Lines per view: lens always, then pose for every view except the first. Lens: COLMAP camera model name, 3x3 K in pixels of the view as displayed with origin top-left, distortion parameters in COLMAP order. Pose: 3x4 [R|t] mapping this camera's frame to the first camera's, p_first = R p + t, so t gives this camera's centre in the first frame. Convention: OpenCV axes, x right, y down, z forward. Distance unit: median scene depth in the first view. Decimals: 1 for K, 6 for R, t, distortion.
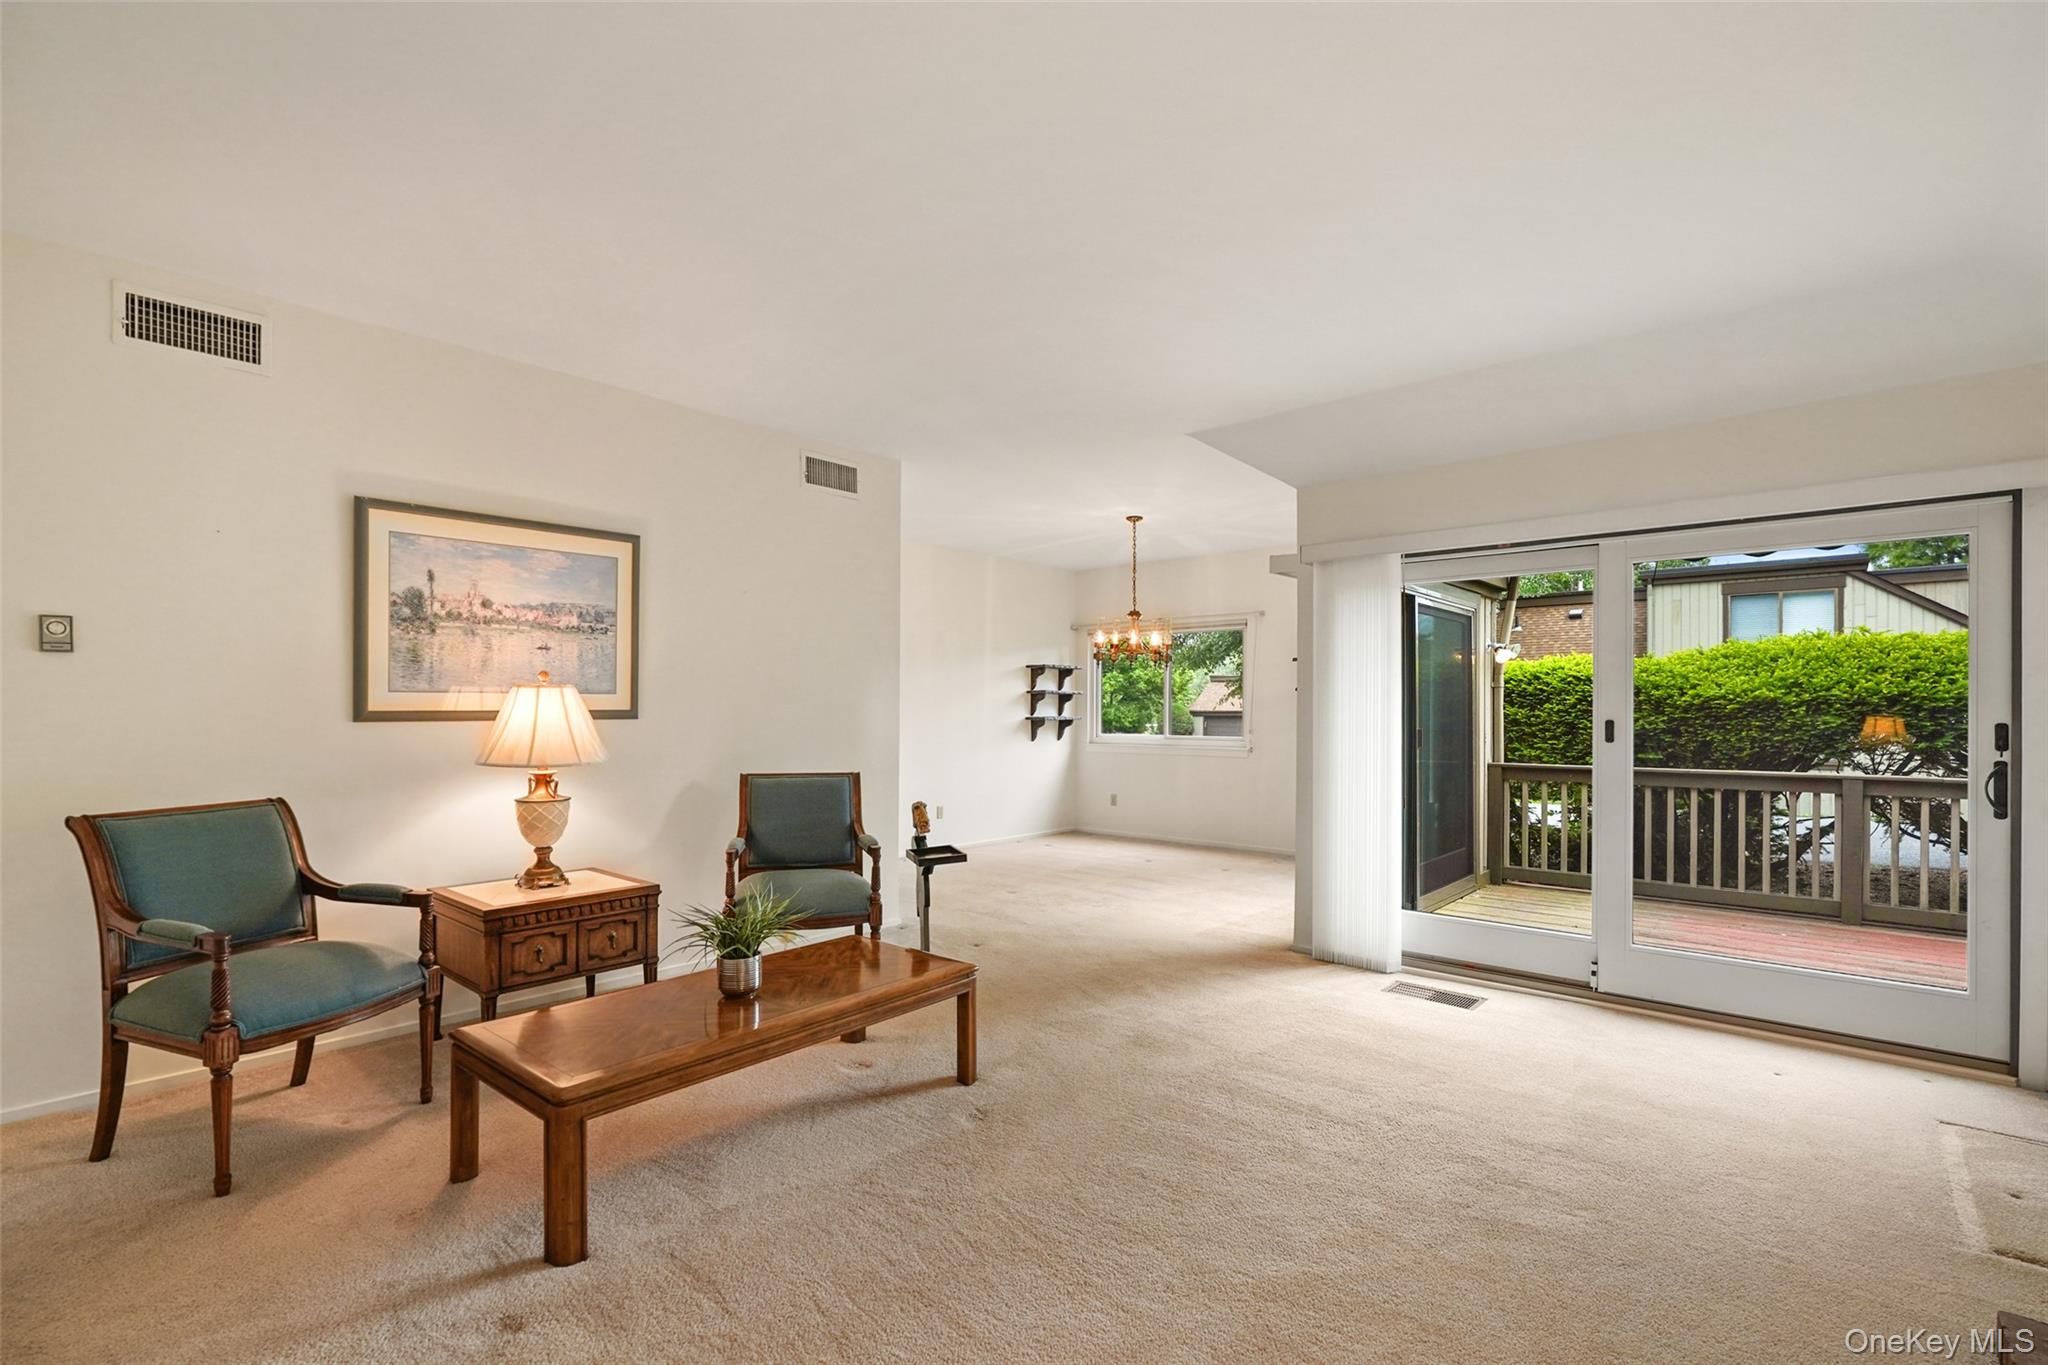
lens RADIAL K [[936.5, 0, 1040.4], [0, 936.5, 713.5], [0, 0, 1]] dist [-0.008313, 0.000205]
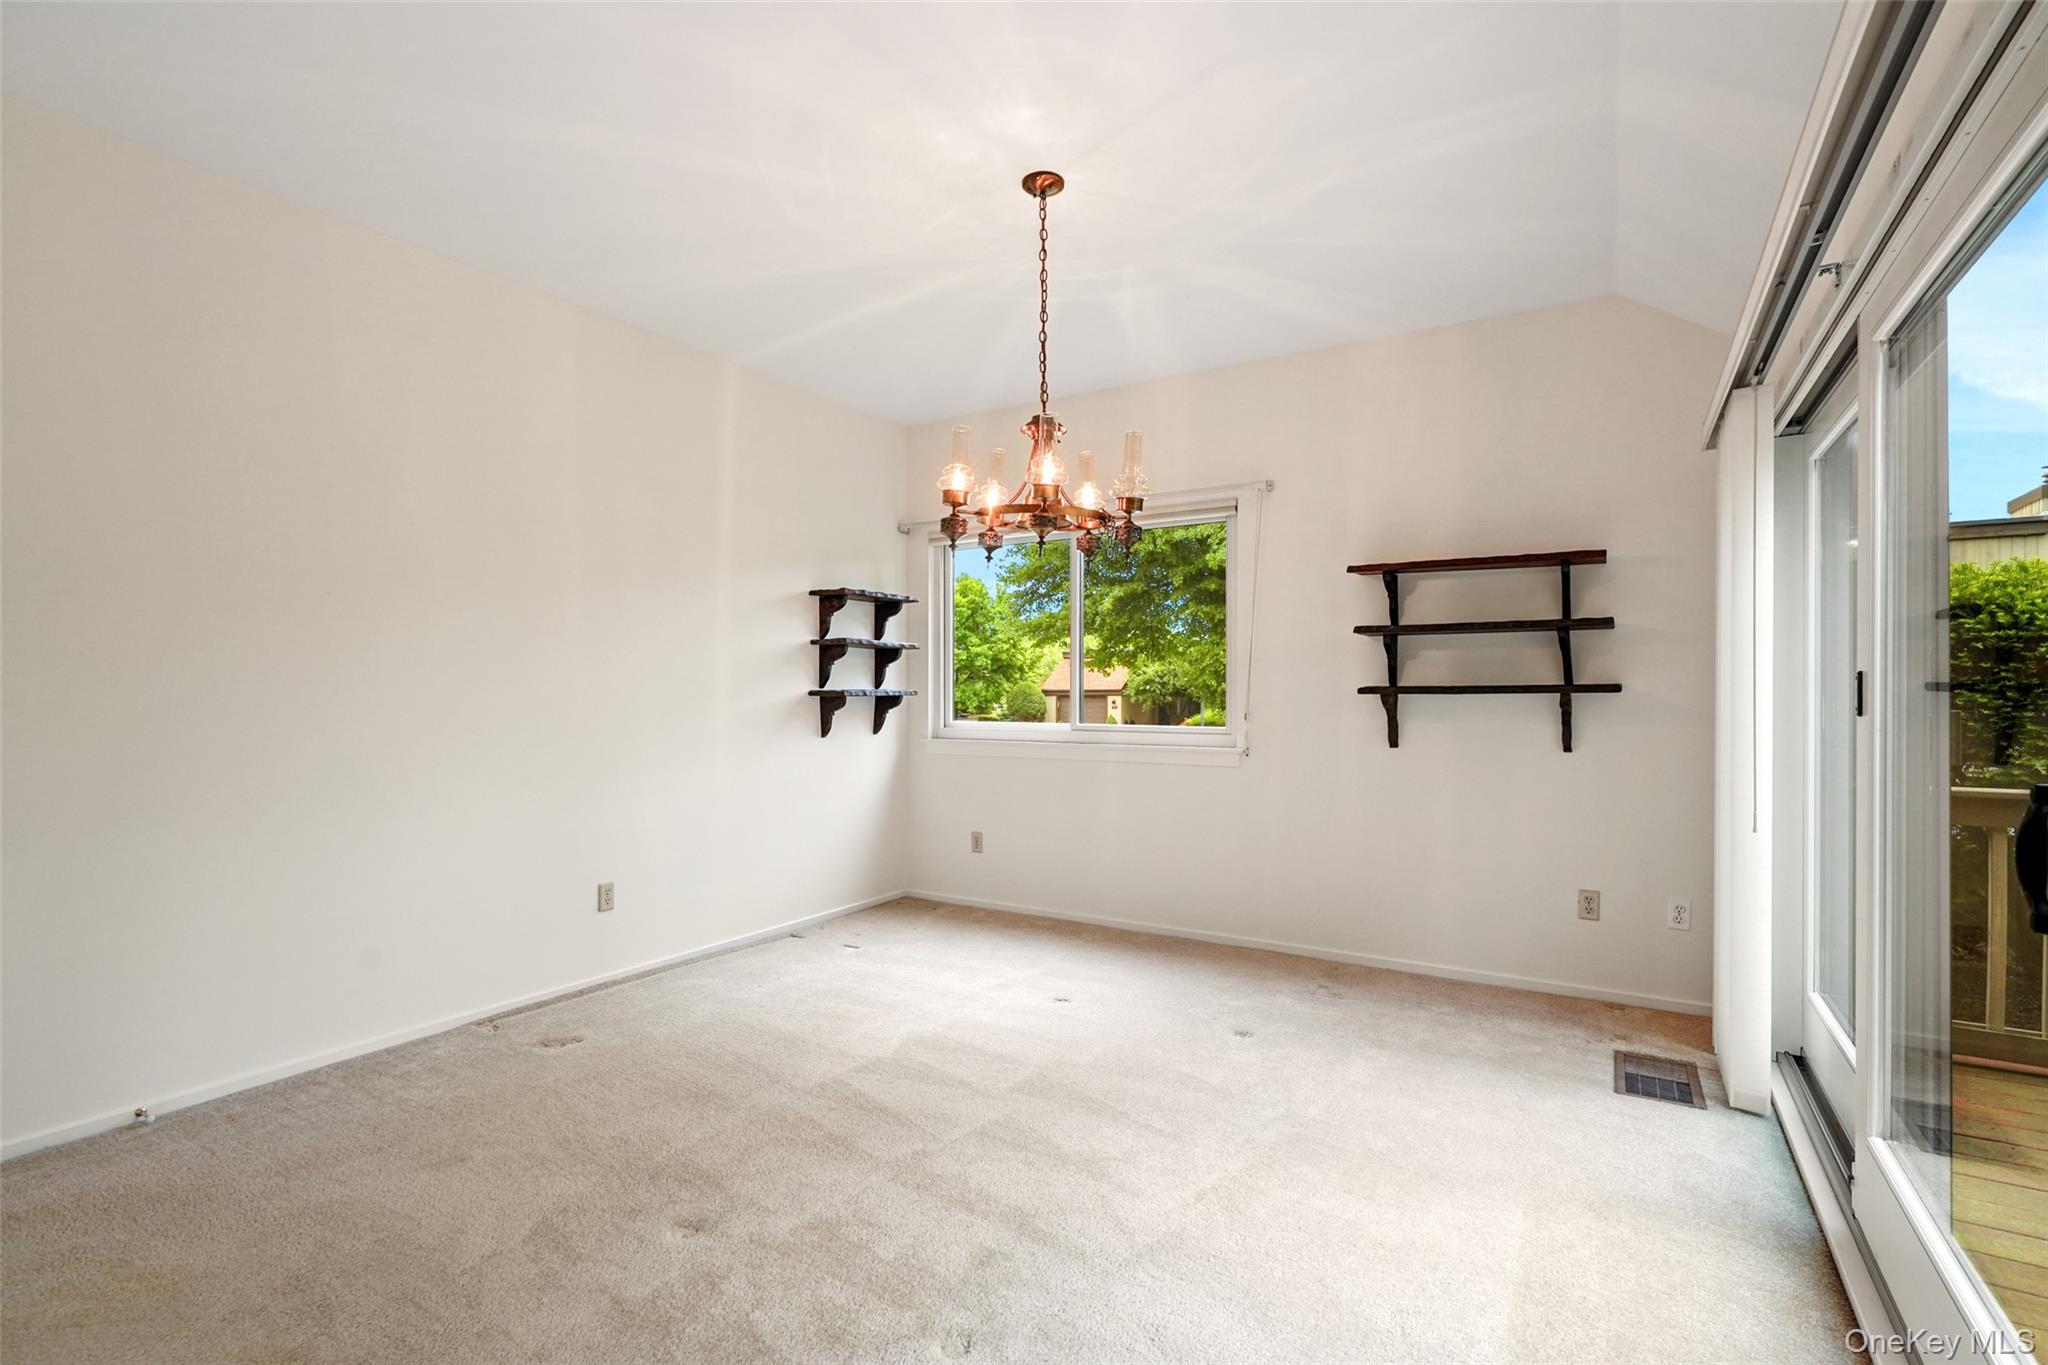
lens RADIAL K [[936.5, 0, 1020.4], [0, 936.5, 699.3], [0, 0, 1]] dist [-0.008313, 0.000205]
pose [[0.989915, -0.002631, 0.141635, 0.026255], [0.002459, 0.999996, 0.001391, 0.008421], [-0.141638, -0.001029, 0.989918, 0.473546]]
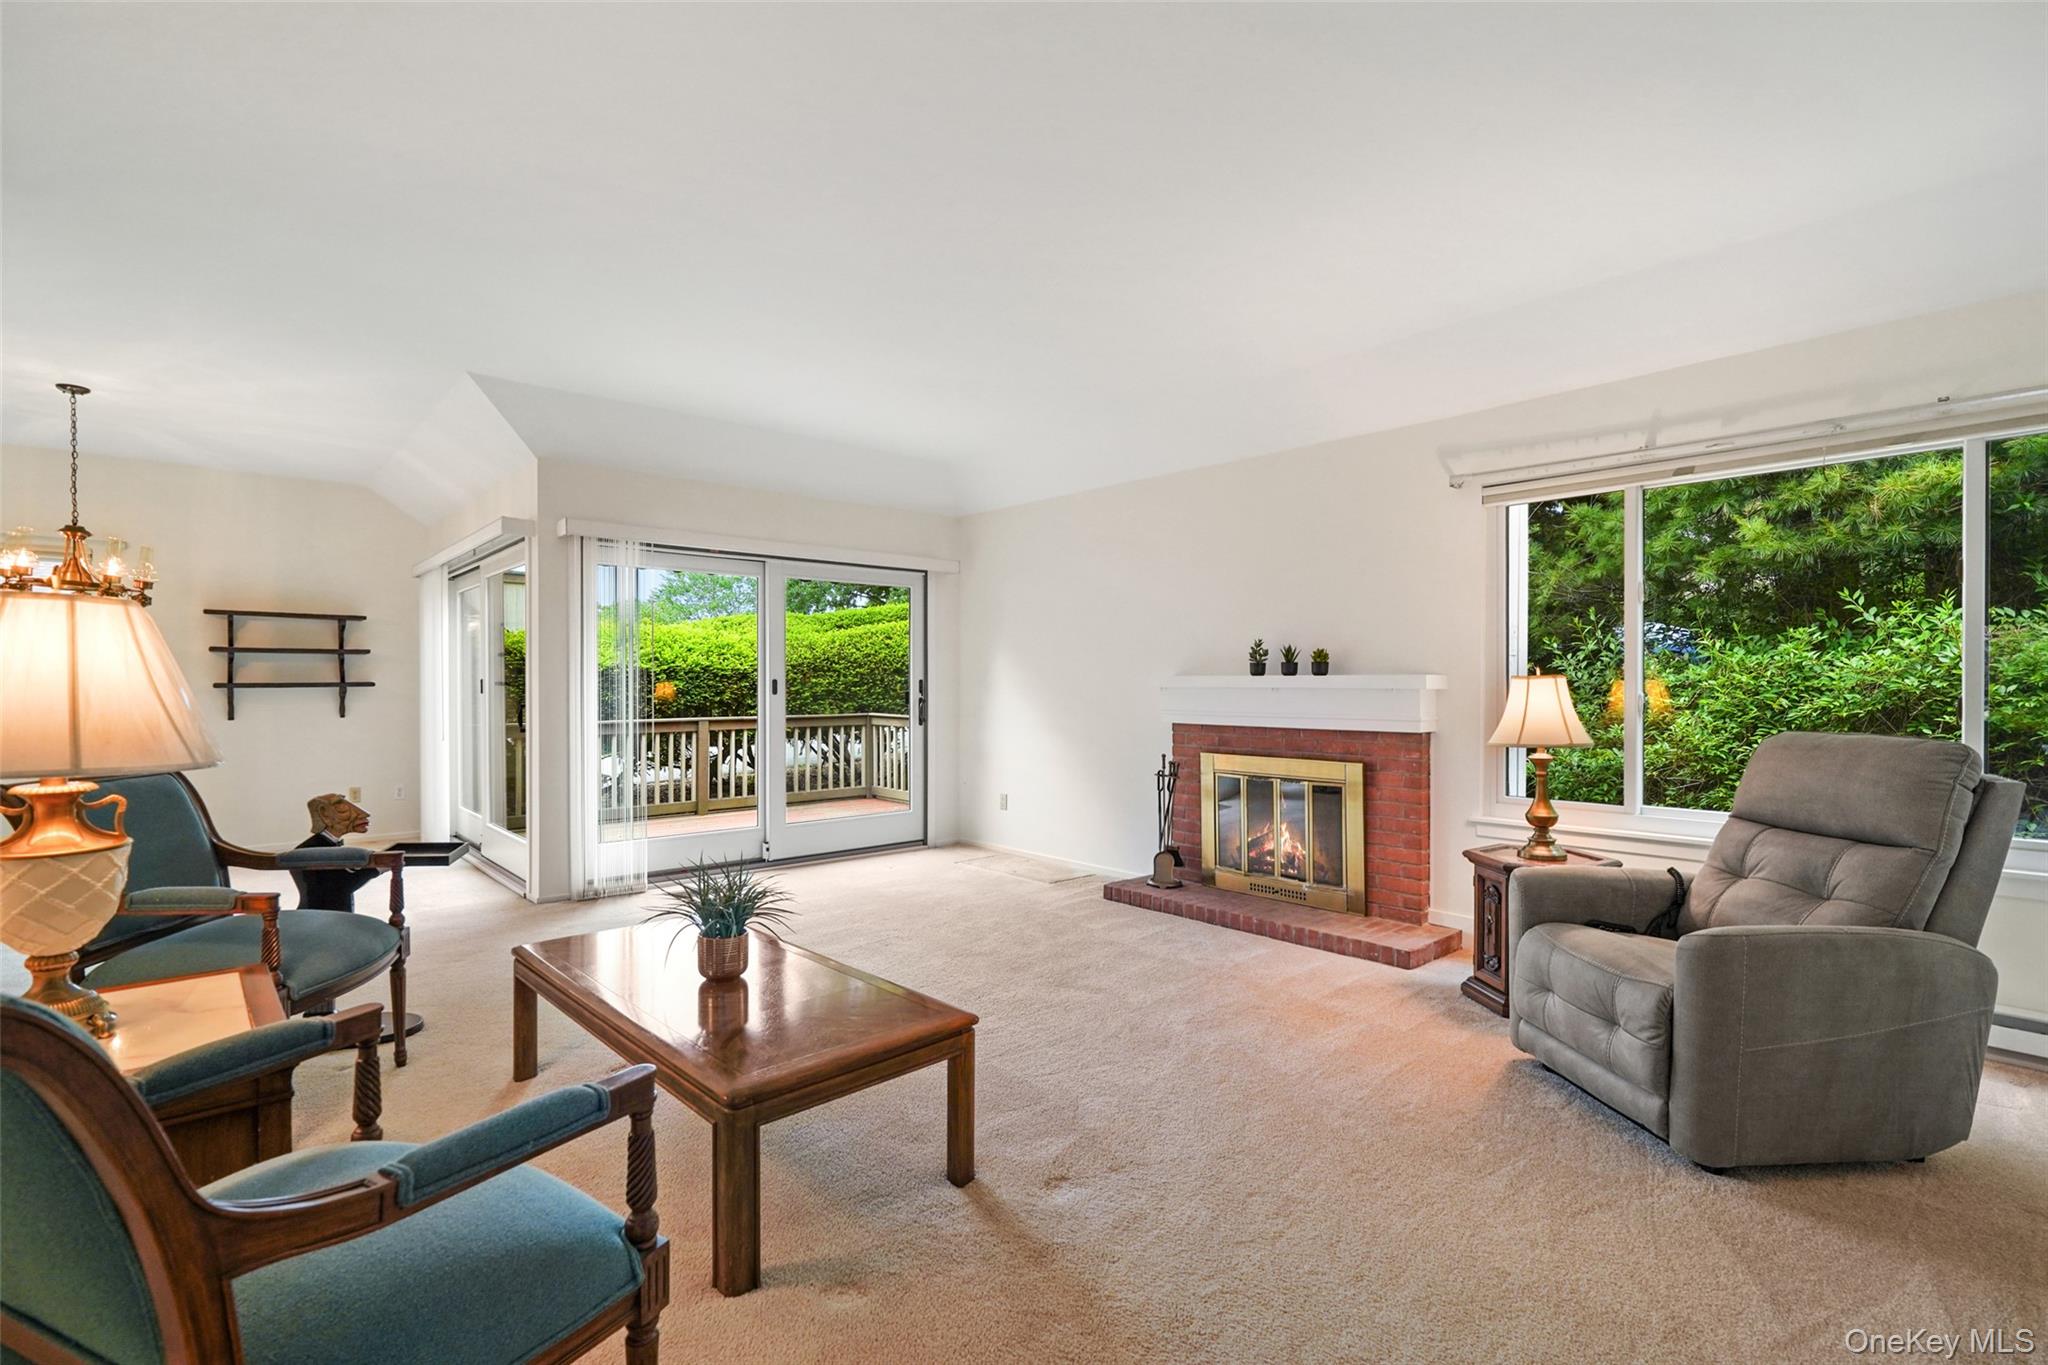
lens RADIAL K [[936.5, 0, 1025.2], [0, 936.5, 685.6], [0, 0, 1]] dist [-0.008313, 0.000205]
pose [[0.121600, -0.005586, 0.992563, -0.378725], [0.006006, 0.999970, 0.004892, 0.005365], [-0.992561, 0.005367, 0.121630, 0.184366]]
